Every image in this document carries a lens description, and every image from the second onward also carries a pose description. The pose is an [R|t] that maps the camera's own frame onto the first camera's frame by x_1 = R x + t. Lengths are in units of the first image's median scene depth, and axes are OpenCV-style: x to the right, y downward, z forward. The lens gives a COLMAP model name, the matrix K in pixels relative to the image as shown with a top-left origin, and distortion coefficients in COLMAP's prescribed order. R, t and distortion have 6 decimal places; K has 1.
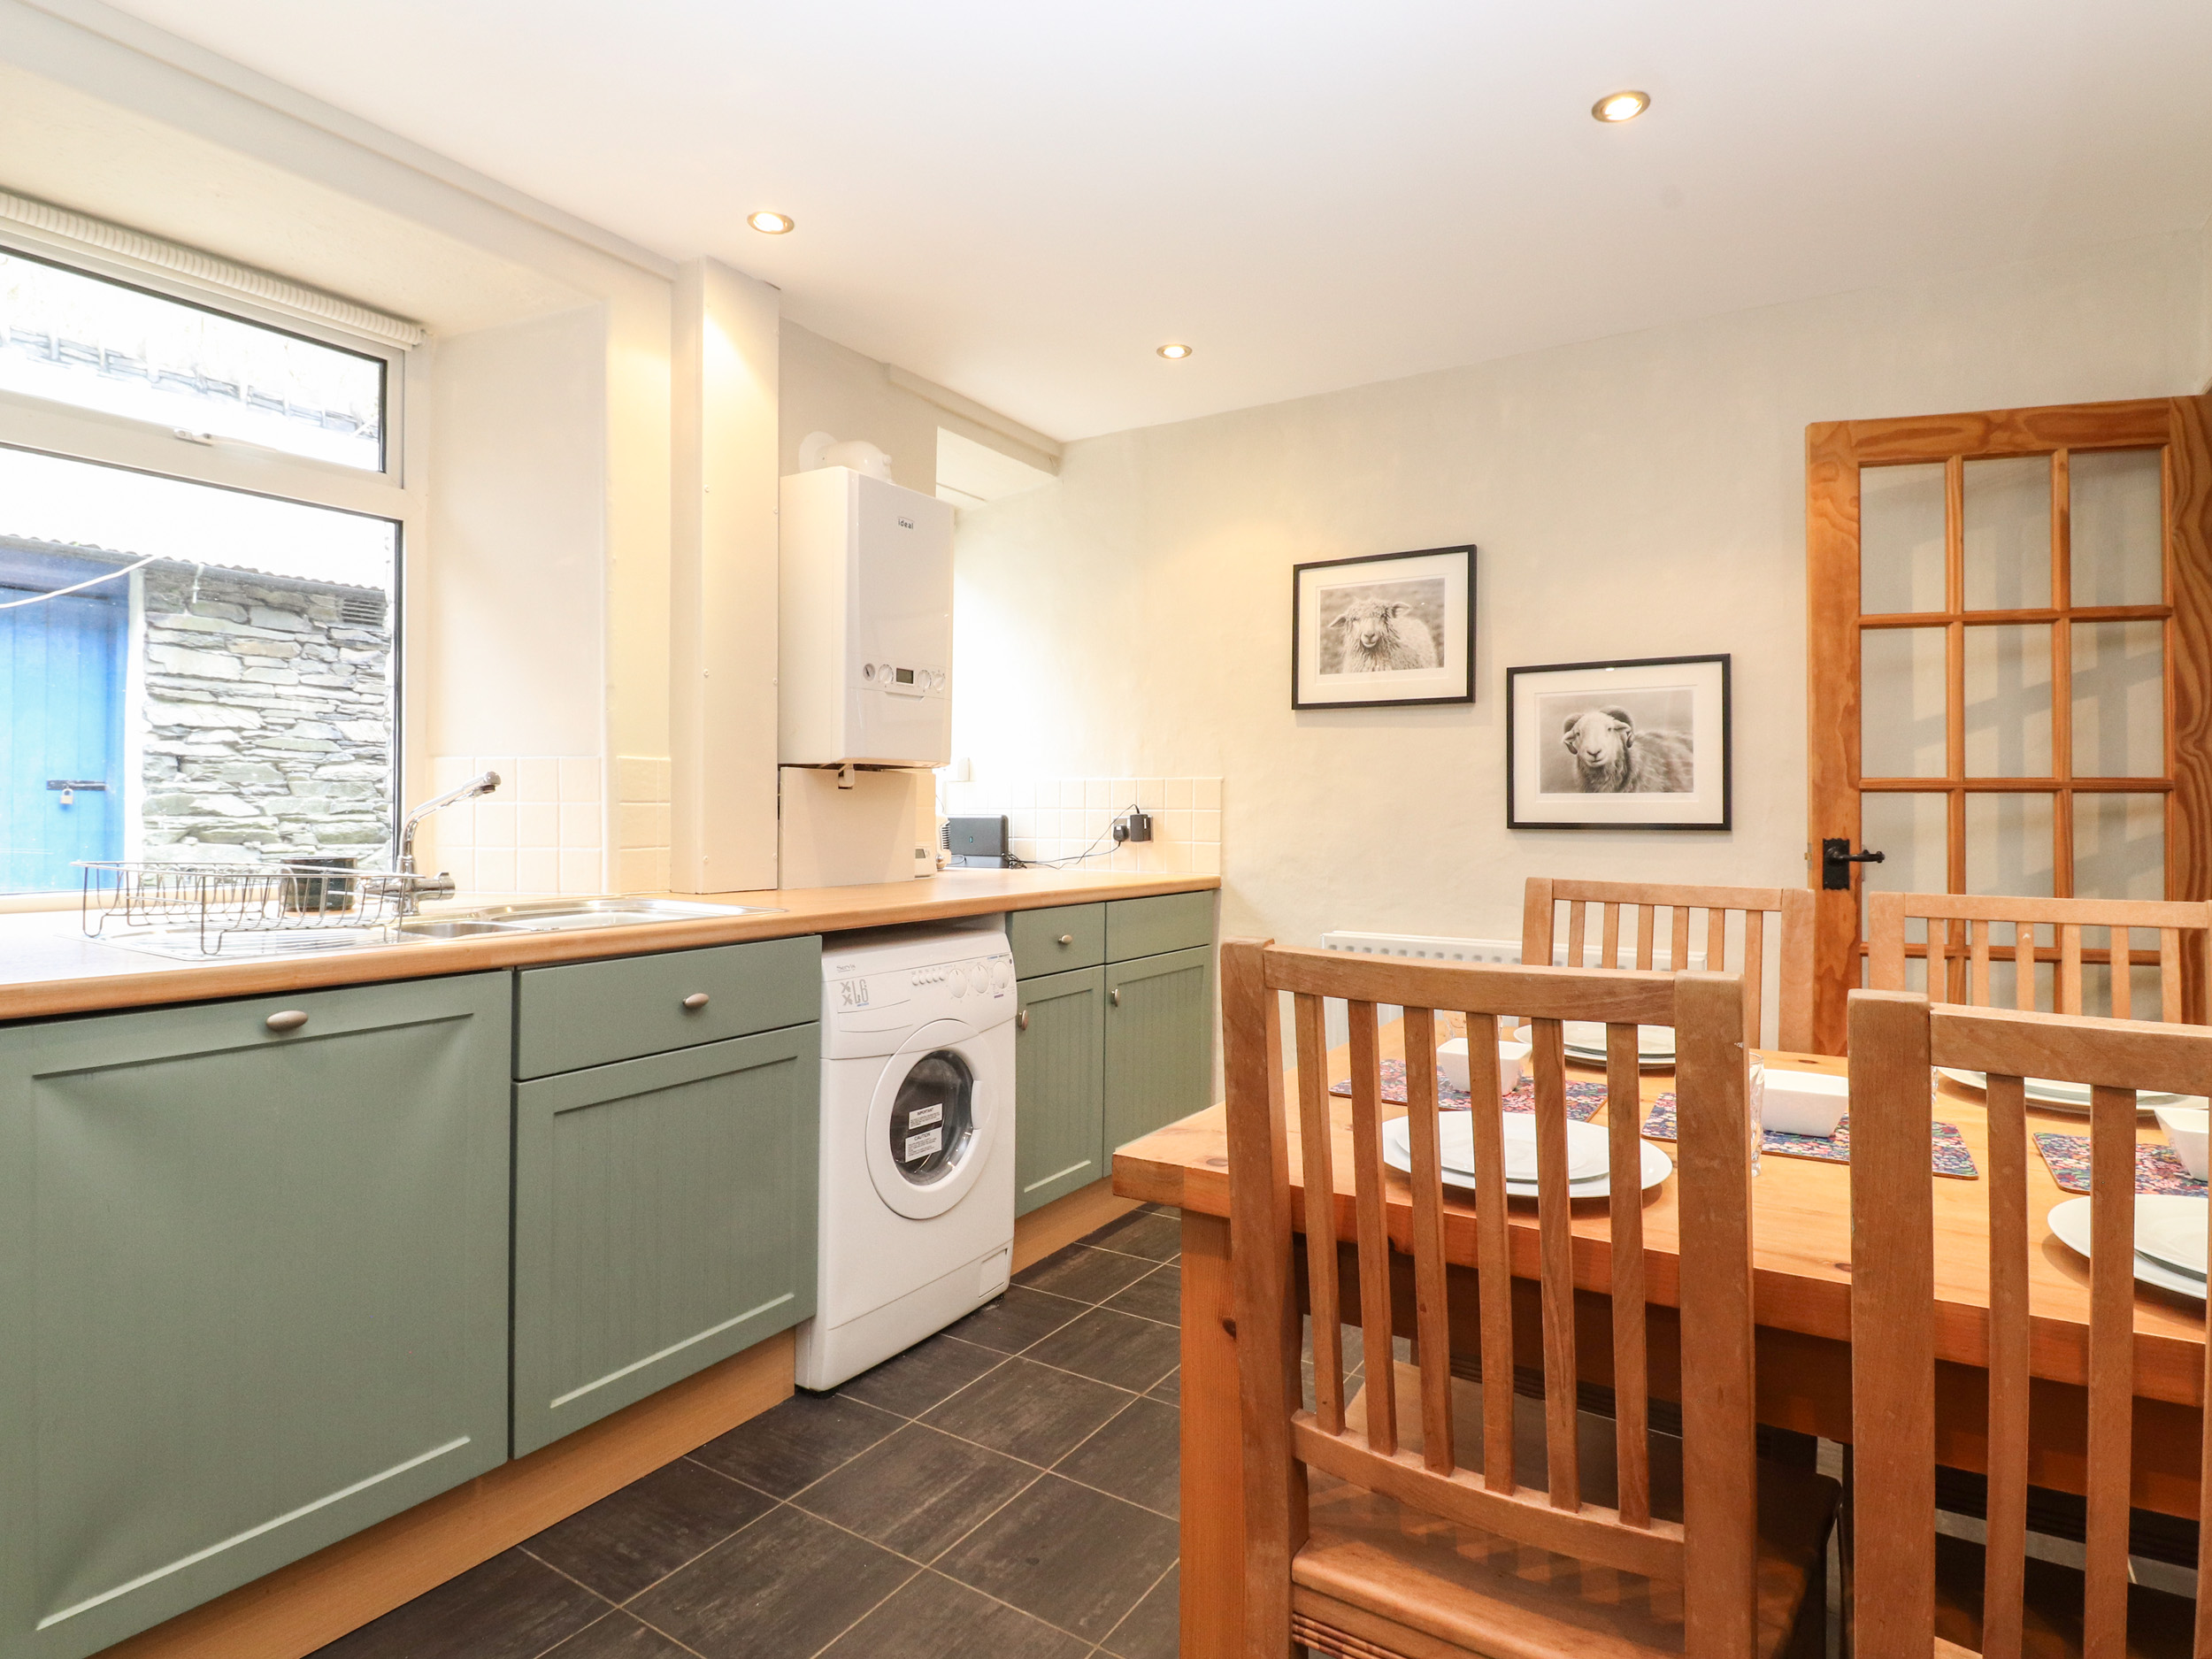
lens RADIAL K [[1168.2, 0, 1129.0], [0, 1168.2, 808.0], [0, 0, 1]] dist [-0.002420, -0.011894]
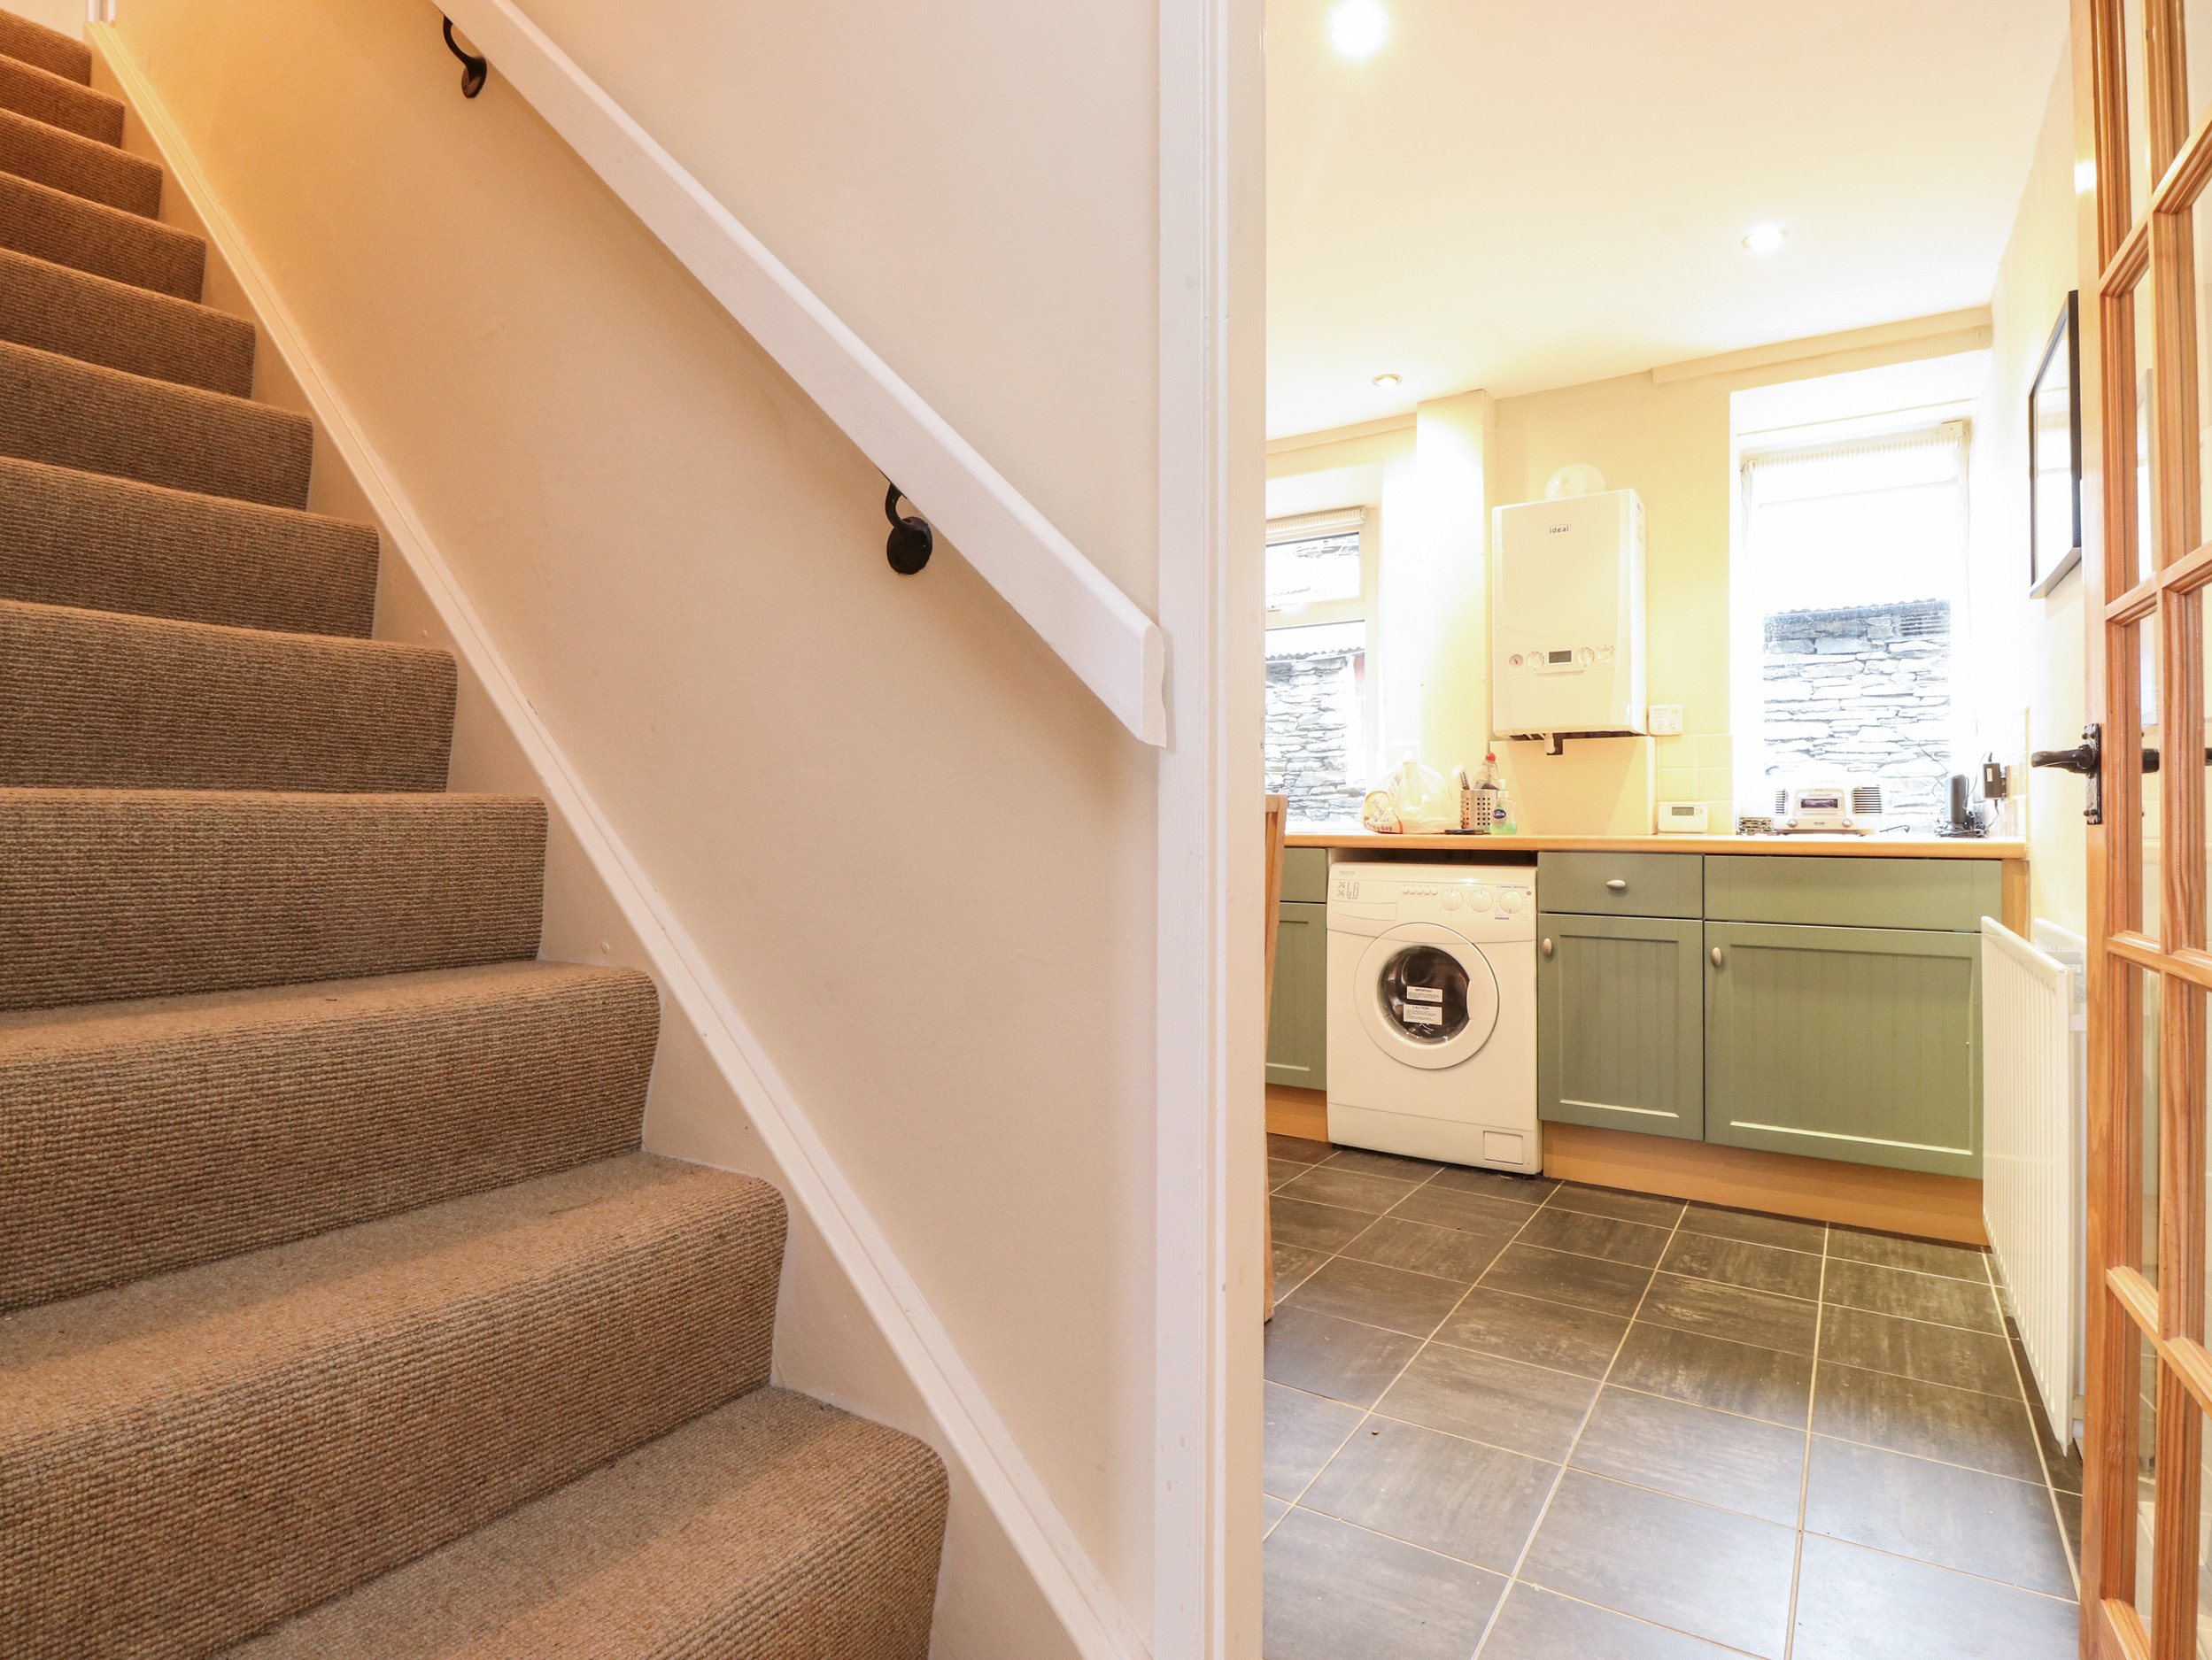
lens RADIAL K [[1168.1, 0, 1124.0], [0, 1168.1, 821.6], [0, 0, 1]] dist [-0.002420, -0.011894]
pose [[-0.004856, -0.008691, -0.999950, 0.483555], [-0.000179, 0.999962, -0.008690, 0.031620], [0.999988, 0.000137, -0.004857, 0.271655]]
